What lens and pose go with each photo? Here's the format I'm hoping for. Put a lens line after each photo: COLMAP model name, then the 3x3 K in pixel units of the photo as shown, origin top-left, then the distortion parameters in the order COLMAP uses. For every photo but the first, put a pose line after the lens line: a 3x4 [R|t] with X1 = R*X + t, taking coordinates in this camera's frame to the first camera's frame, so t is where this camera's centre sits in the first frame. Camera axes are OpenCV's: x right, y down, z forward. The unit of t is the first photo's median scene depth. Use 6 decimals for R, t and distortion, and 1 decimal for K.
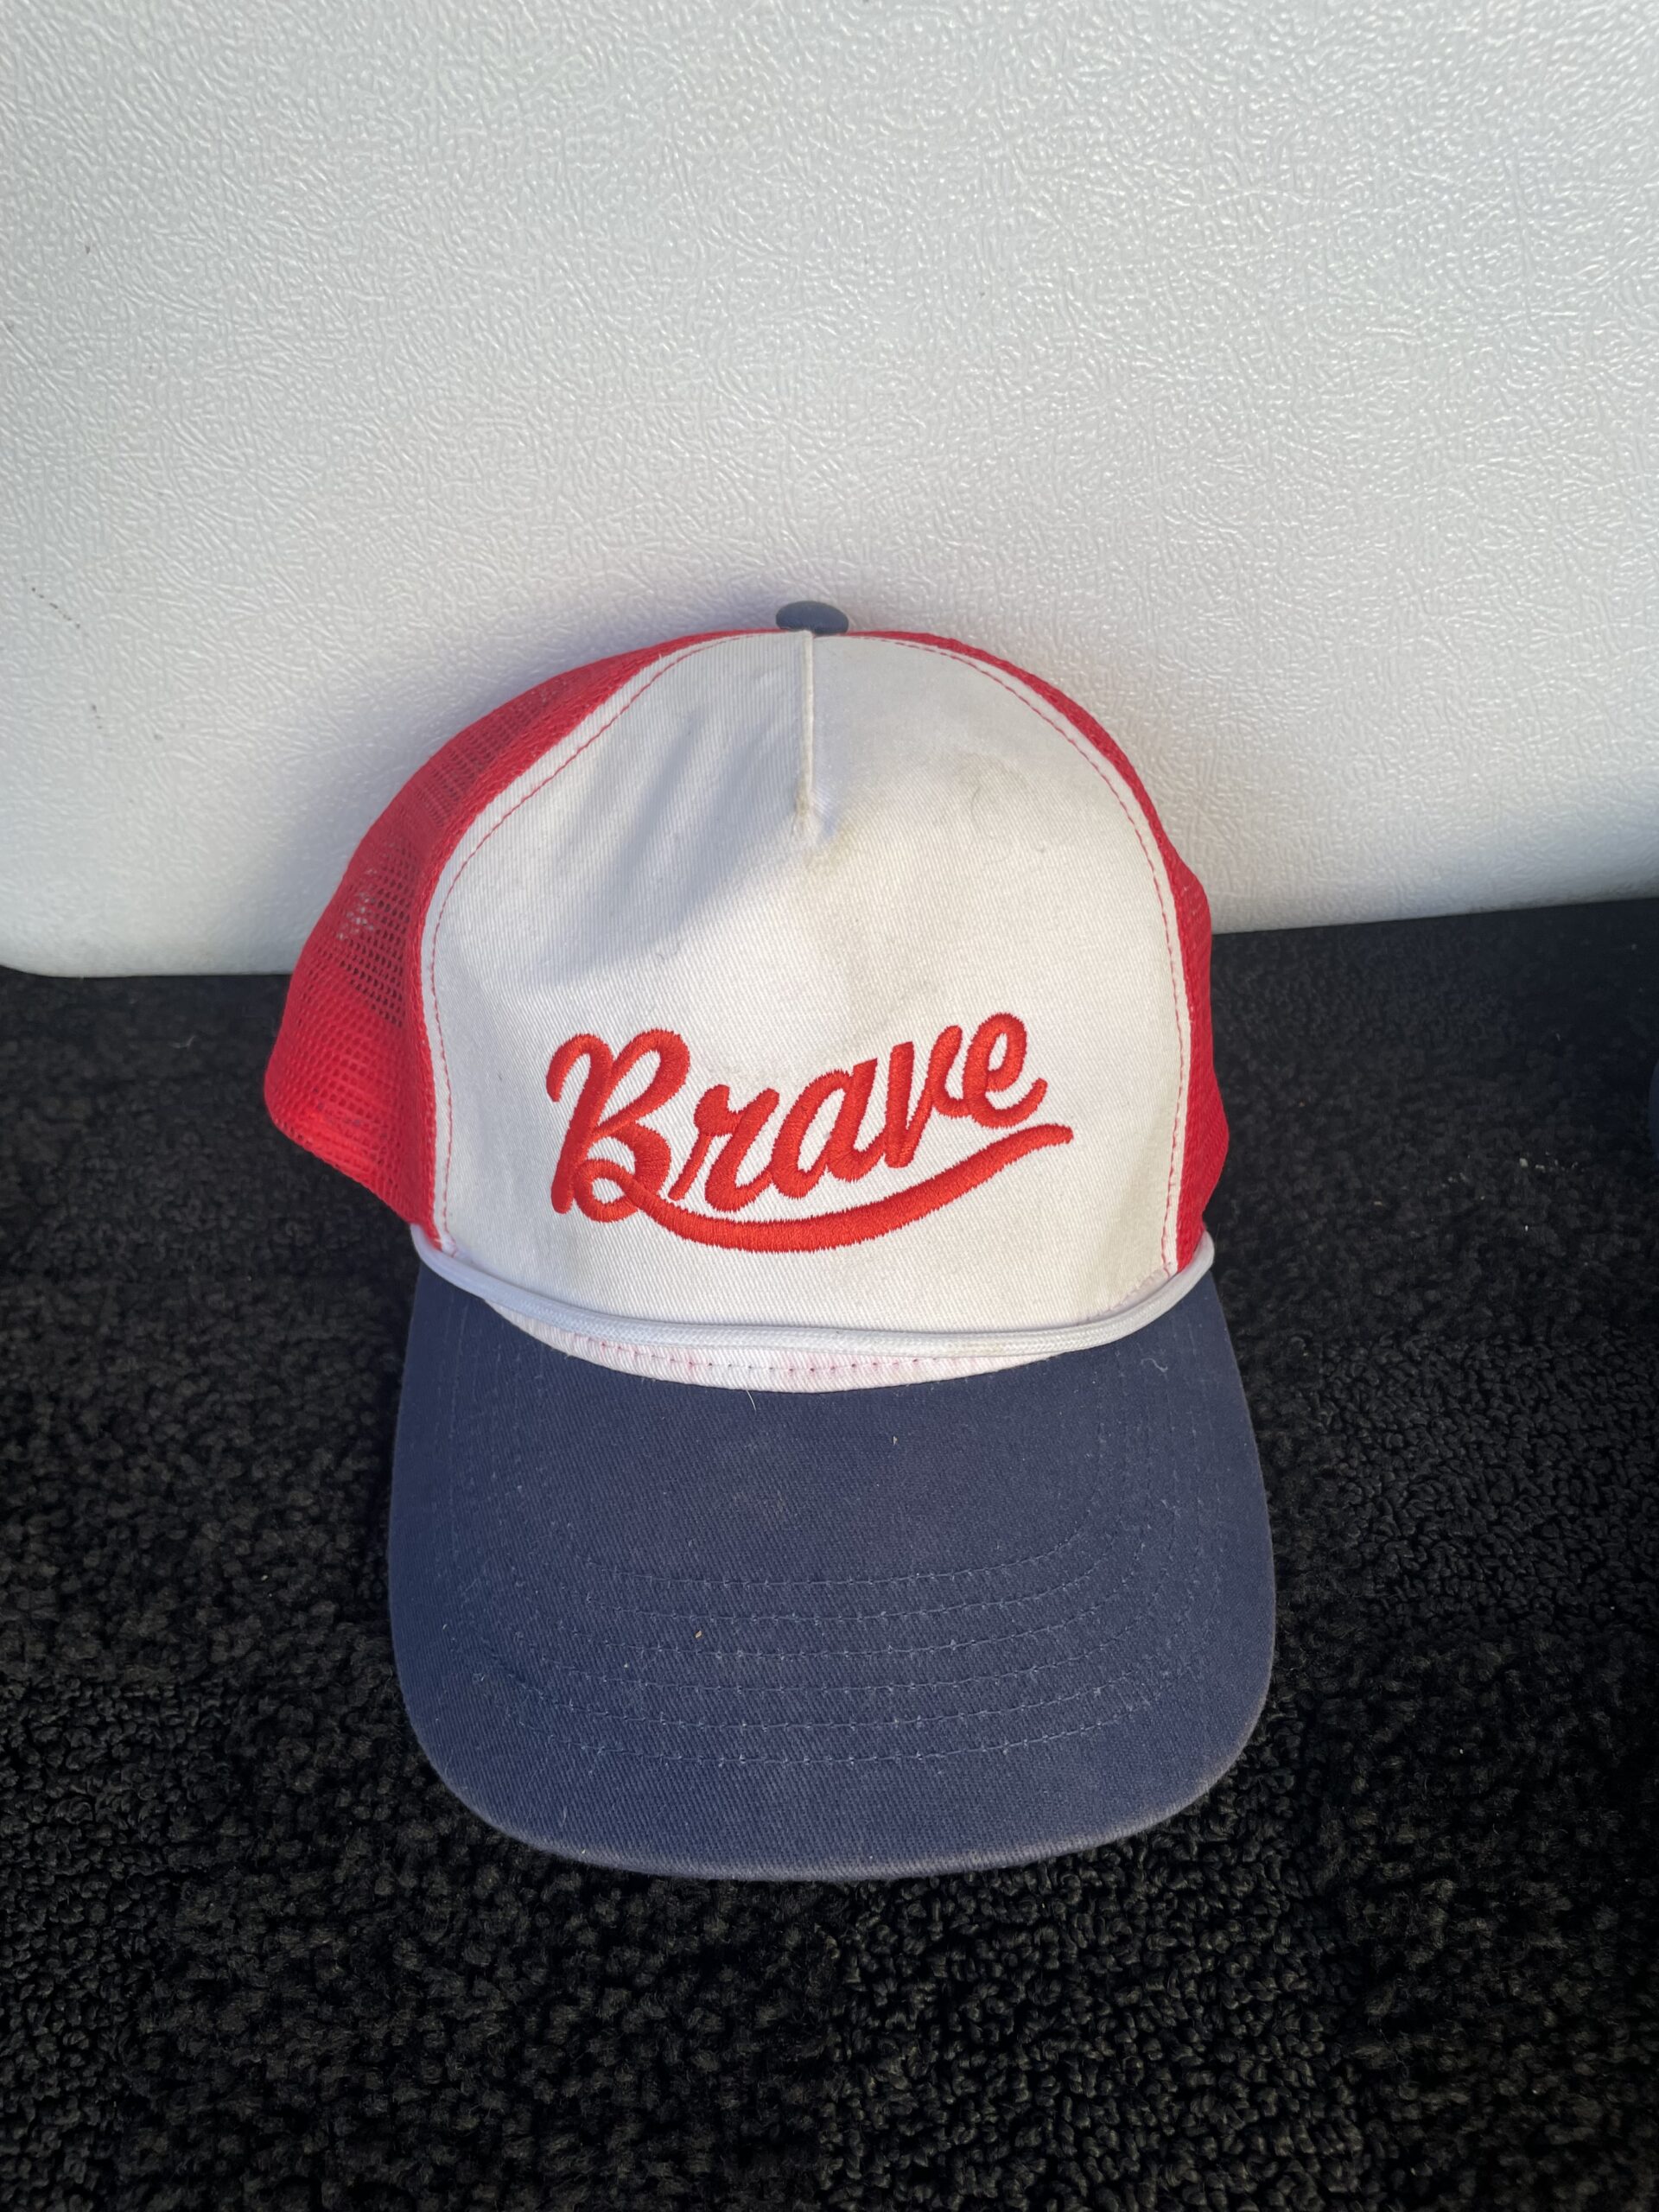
lens RADIAL K [[1722.7, 0, 832.8], [0, 1722.7, 1084.1], [0, 0, 1]] dist [0.063587, -0.098285]
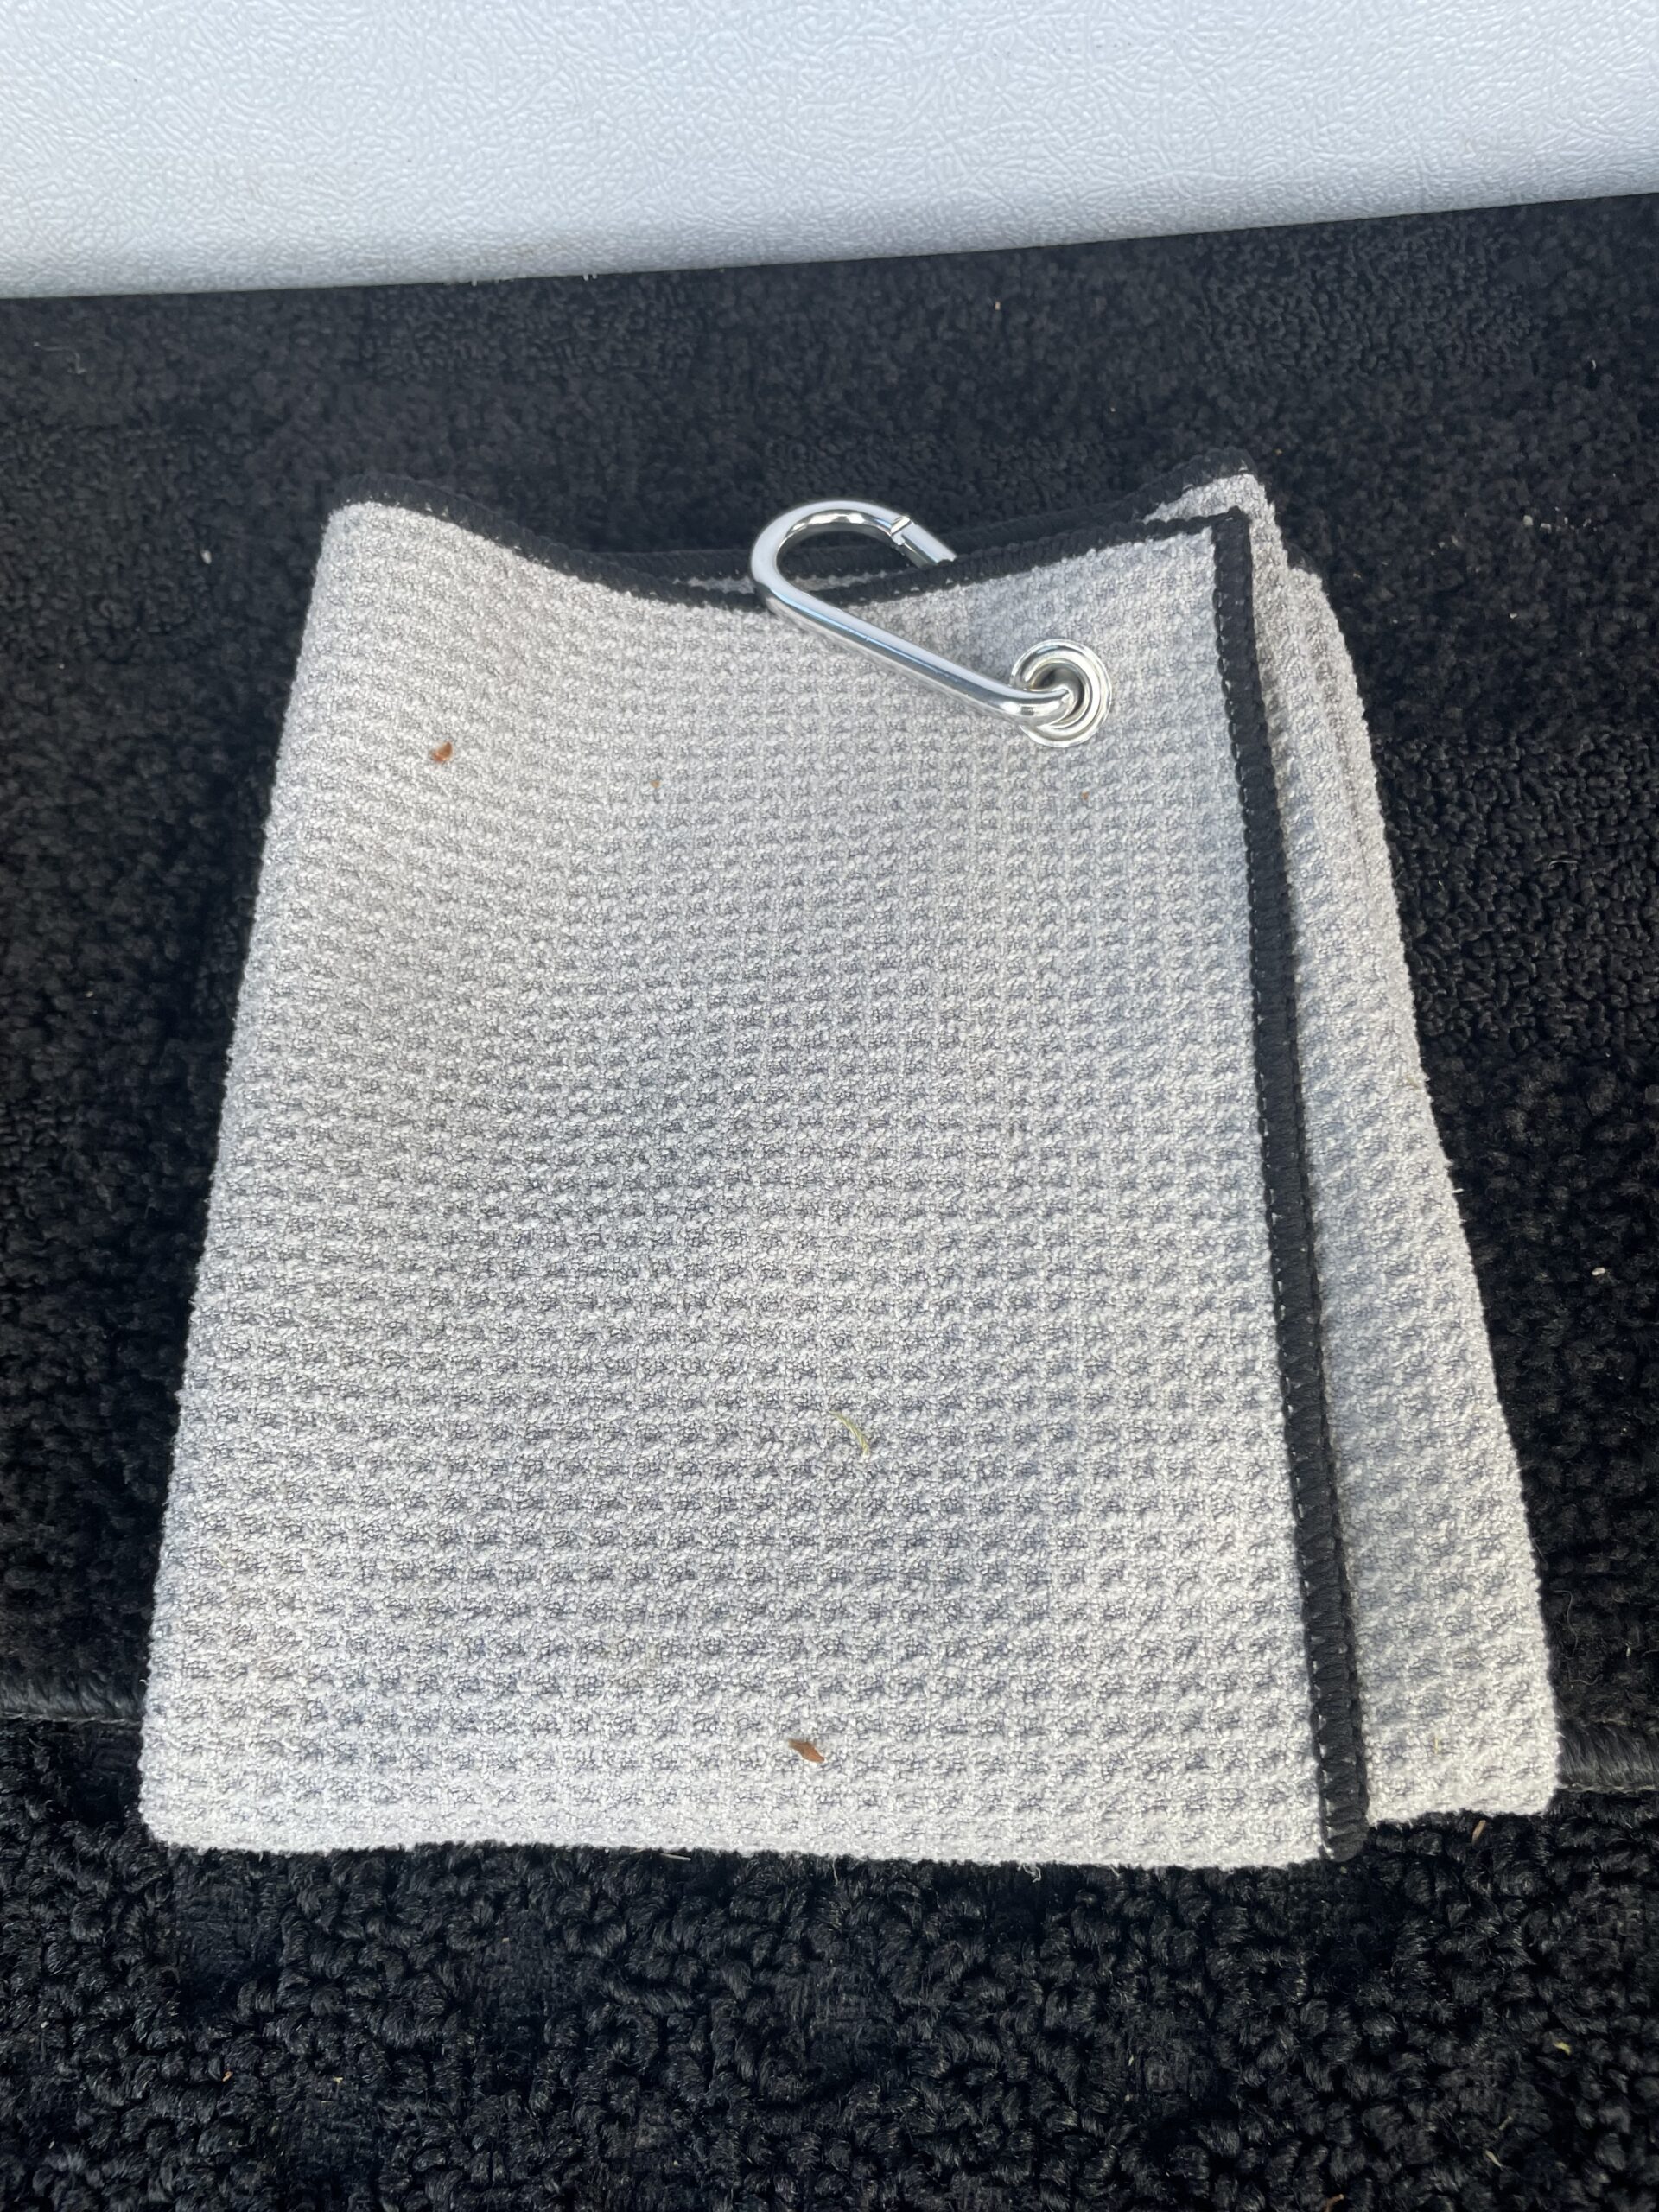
lens RADIAL K [[1722.7, 0, 819.6], [0, 1722.7, 1099.3], [0, 0, 1]] dist [0.063587, -0.098285]
pose [[0.999778, 0.002078, -0.020962, 0.082913], [0.005407, 0.936478, 0.350685, 0.010495], [0.020359, -0.350721, 0.936259, 0.109736]]
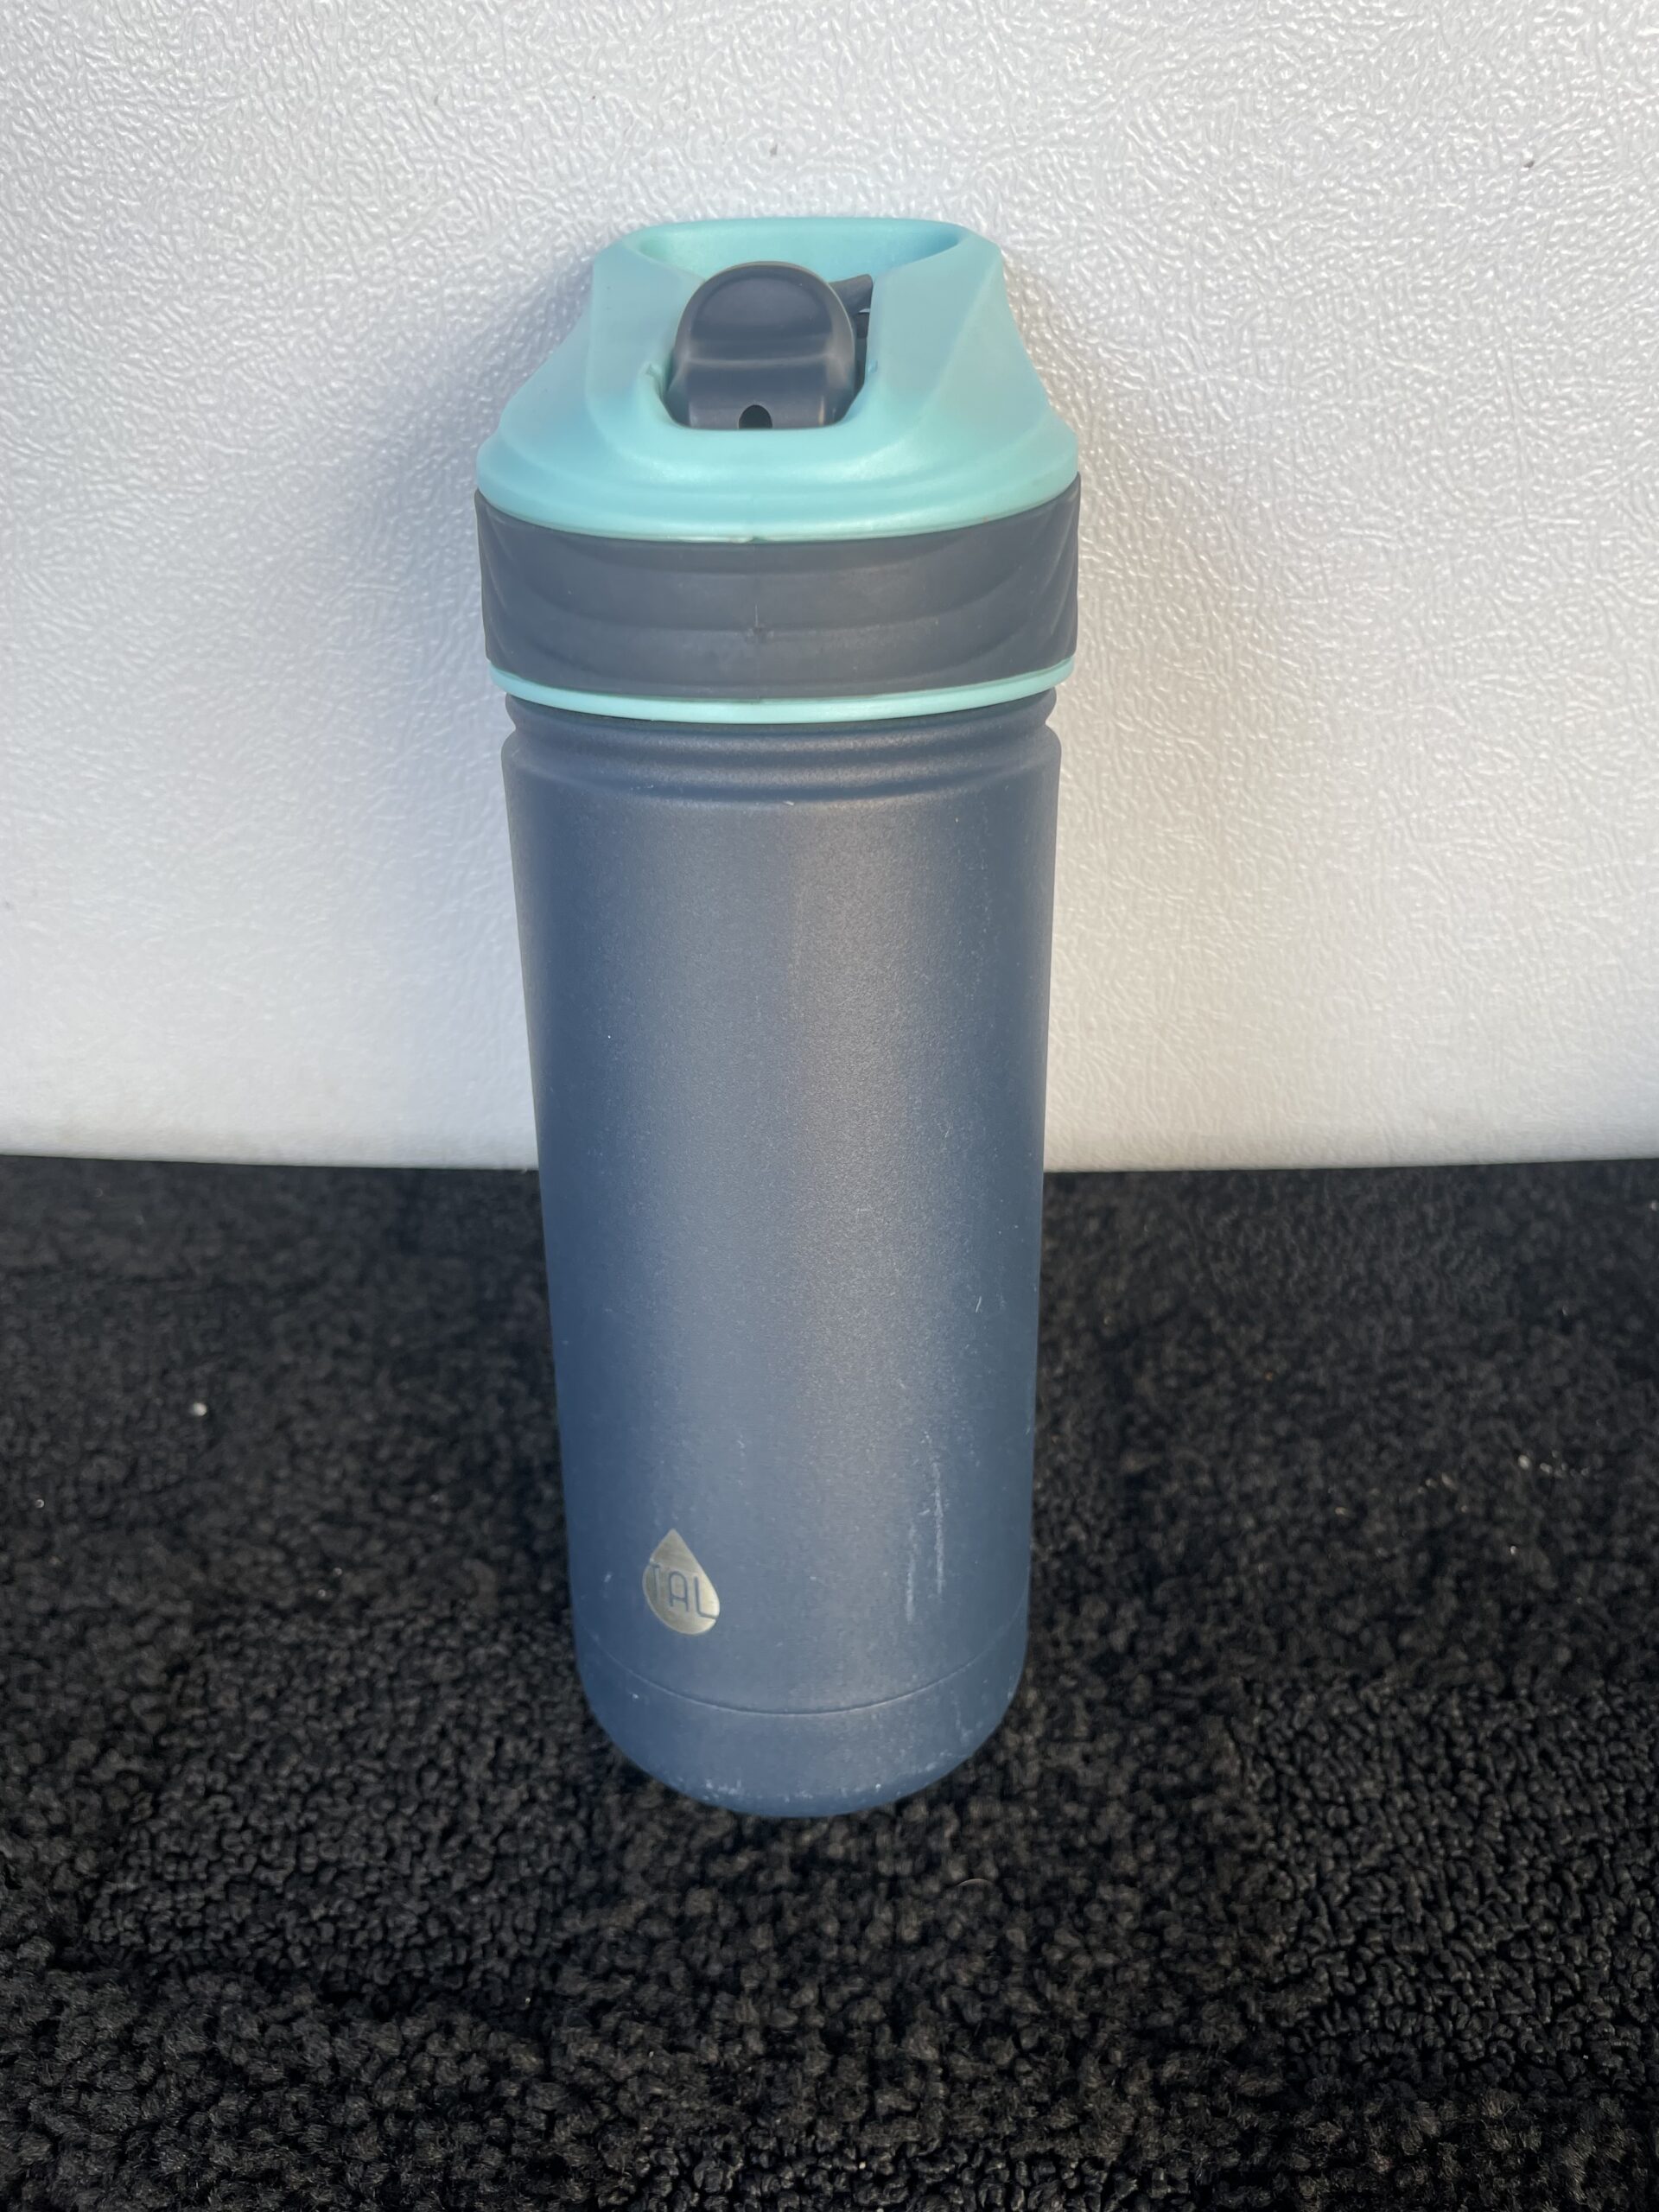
lens RADIAL K [[1722.7, 0, 845.5], [0, 1722.7, 1076.9], [0, 0, 1]] dist [0.063587, -0.098285]
pose [[0.998182, 0.051620, -0.031125, 0.097368], [-0.054164, 0.994706, -0.087329, -0.064376], [0.026452, 0.088856, 0.995693, 0.133156]]
